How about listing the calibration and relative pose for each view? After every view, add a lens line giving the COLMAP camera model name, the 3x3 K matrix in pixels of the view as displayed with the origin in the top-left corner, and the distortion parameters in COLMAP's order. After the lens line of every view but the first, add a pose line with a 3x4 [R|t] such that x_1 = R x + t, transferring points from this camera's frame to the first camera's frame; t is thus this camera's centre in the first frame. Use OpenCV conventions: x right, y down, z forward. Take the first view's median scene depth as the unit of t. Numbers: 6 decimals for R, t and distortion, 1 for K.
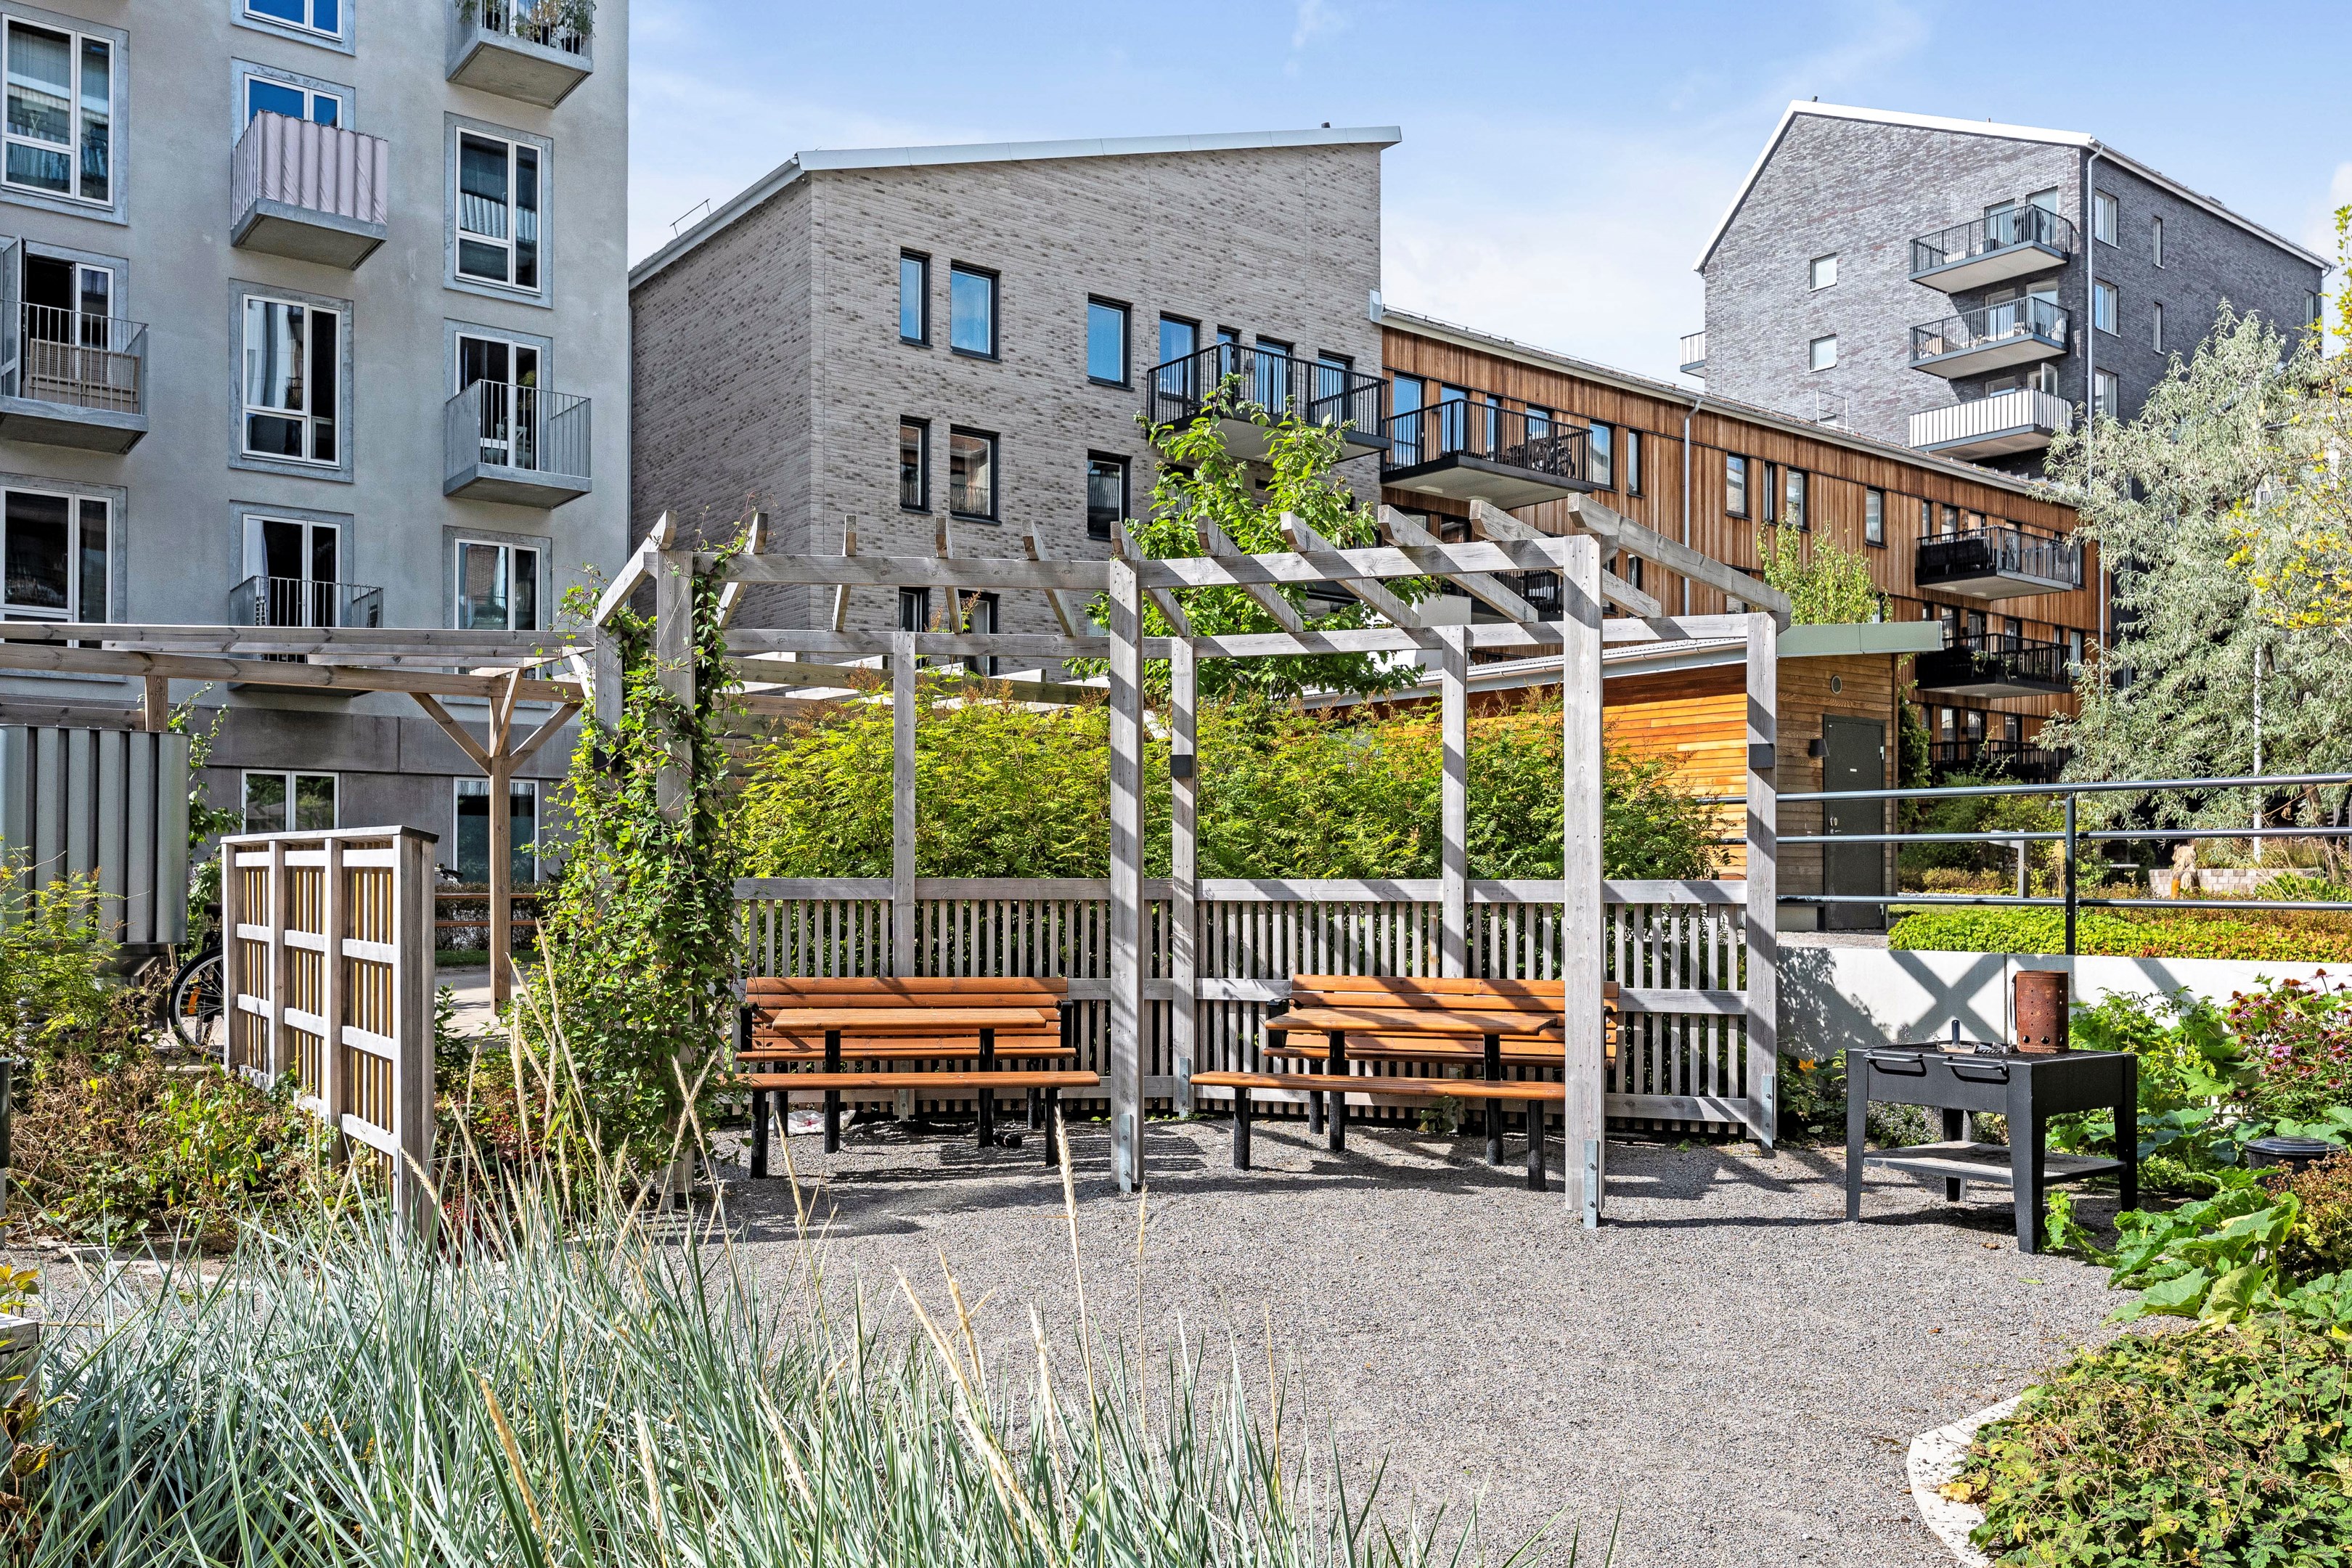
lens RADIAL K [[1829.3, 0, 1195.3], [0, 1829.3, 843.5], [0, 0, 1]] dist [0.004101, 0.000559]
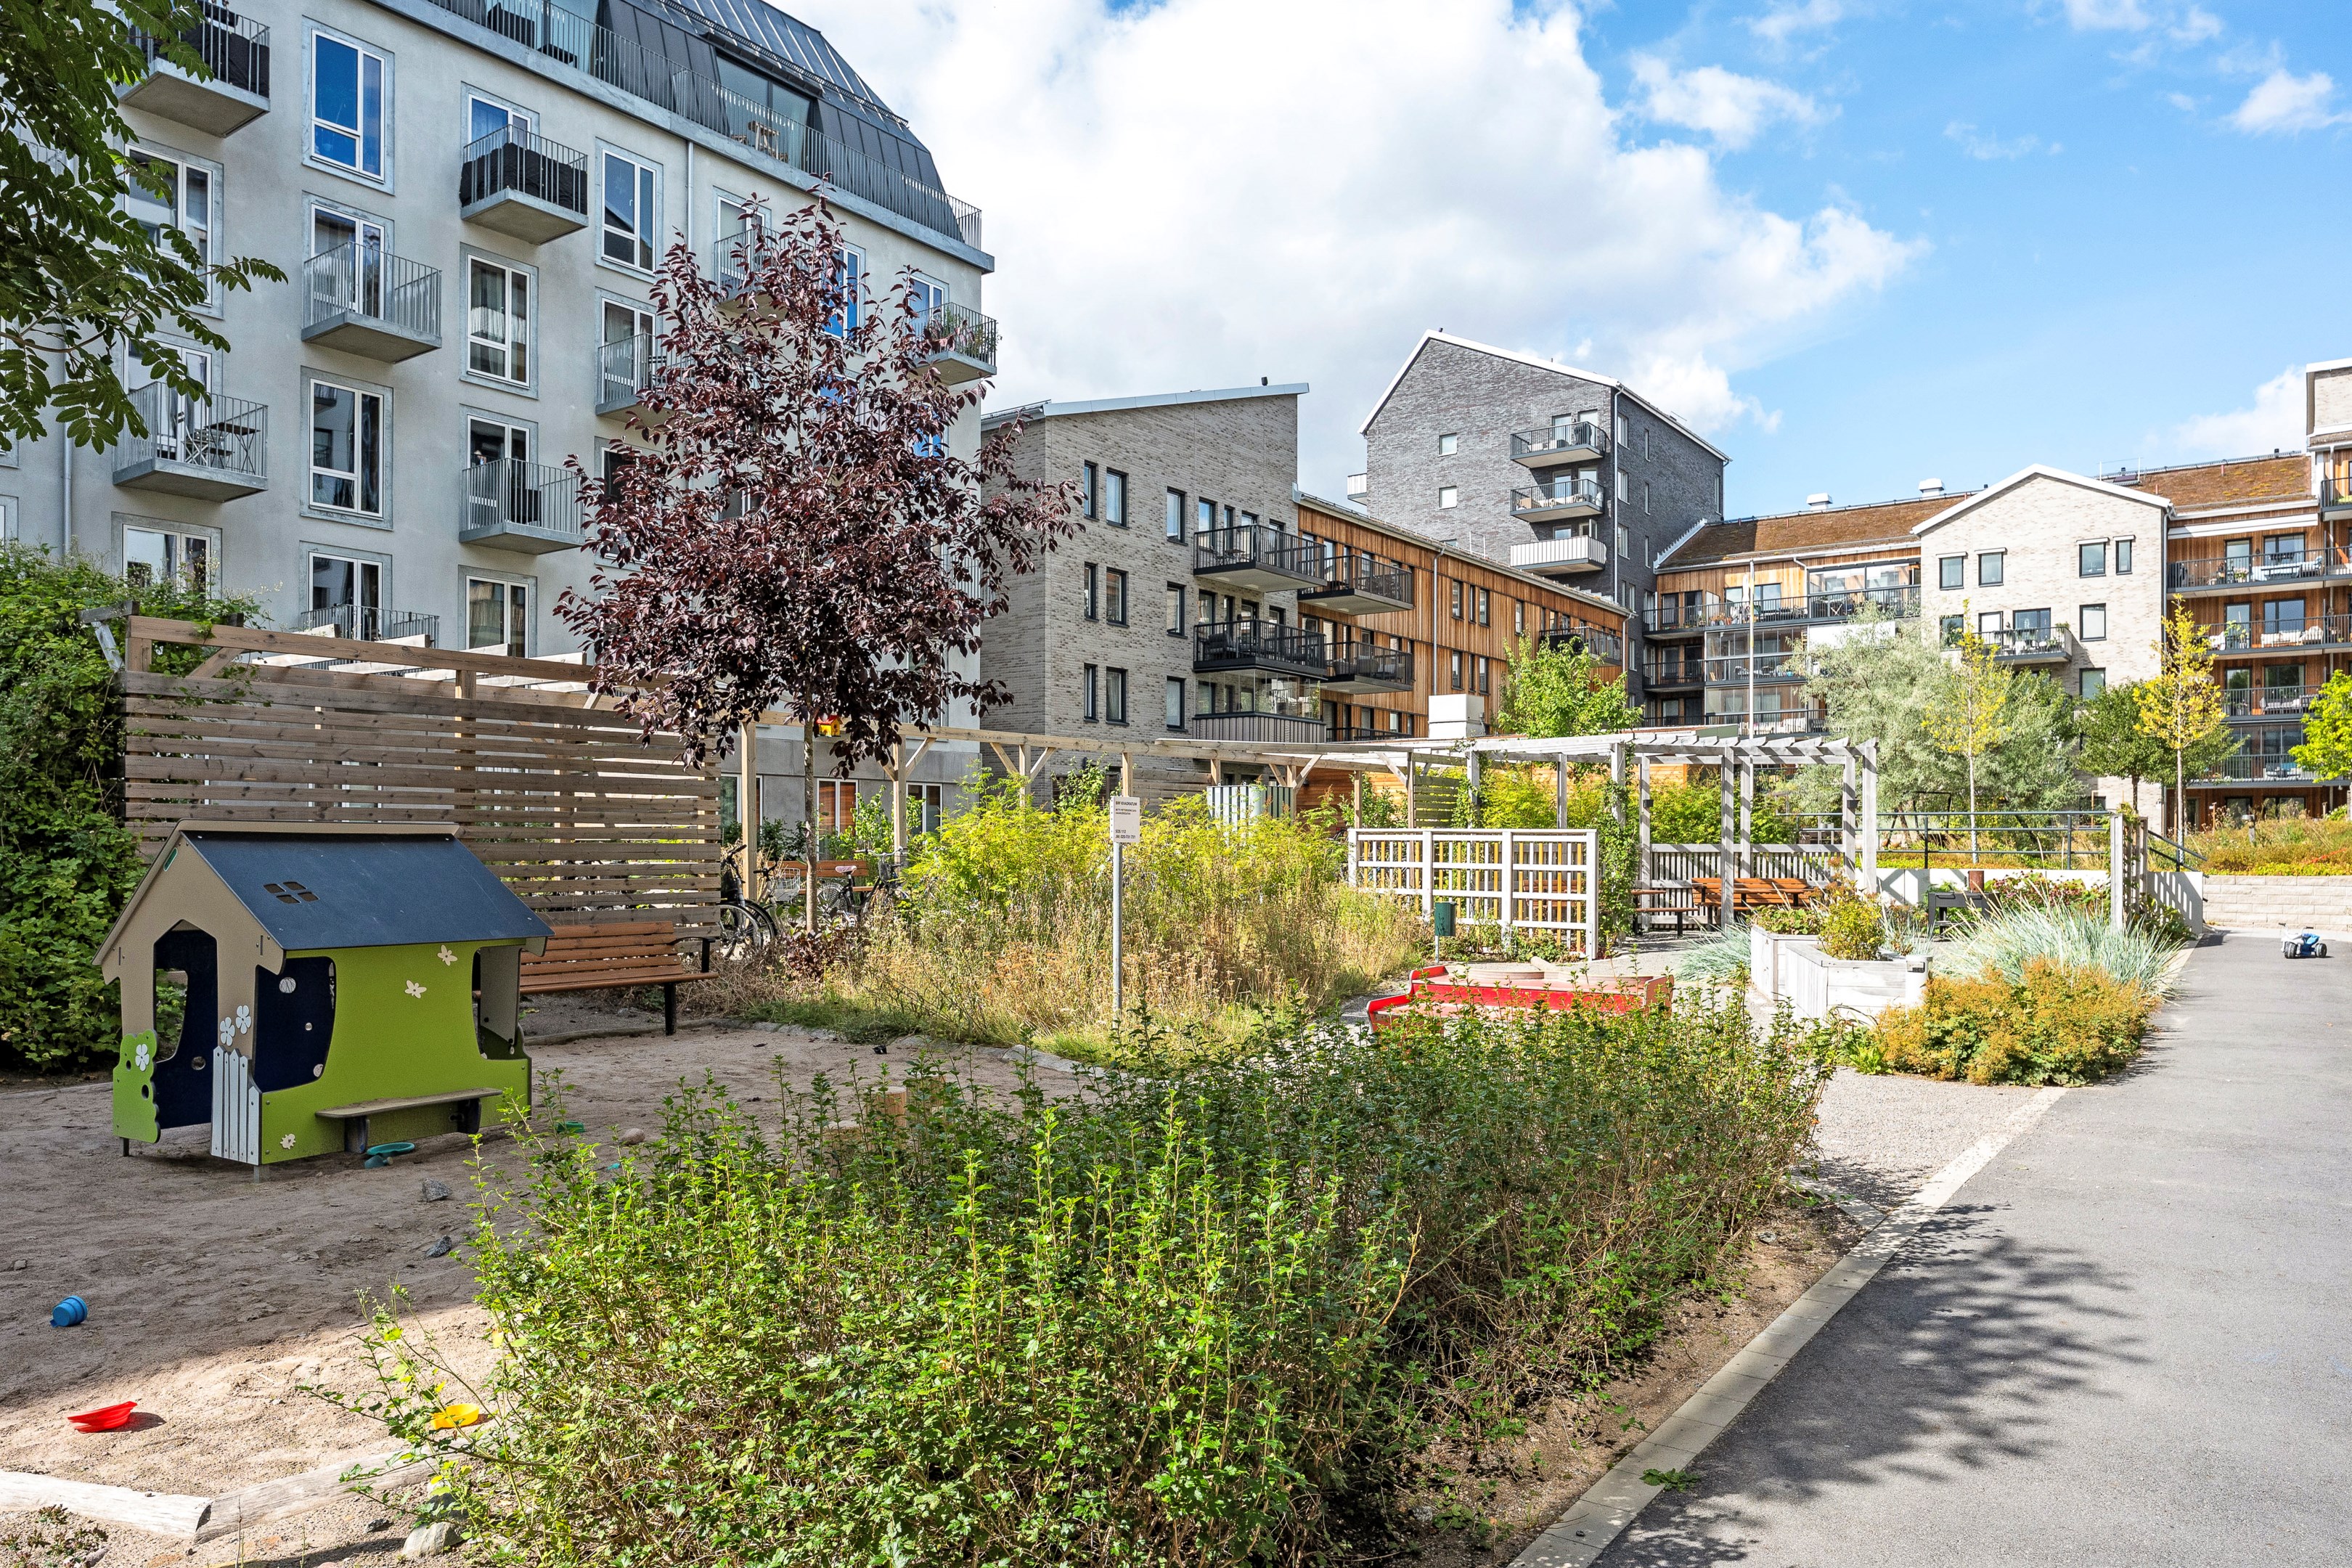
lens RADIAL K [[1555.1, 0, 1174.6], [0, 1555.1, 797.4], [0, 0, 1]] dist [0.002789, 0.000970]
pose [[0.961082, 0.006623, 0.276183, -0.257643], [-0.004230, 0.999948, -0.009260, -0.004903], [-0.276230, 0.007731, 0.961061, -0.202967]]
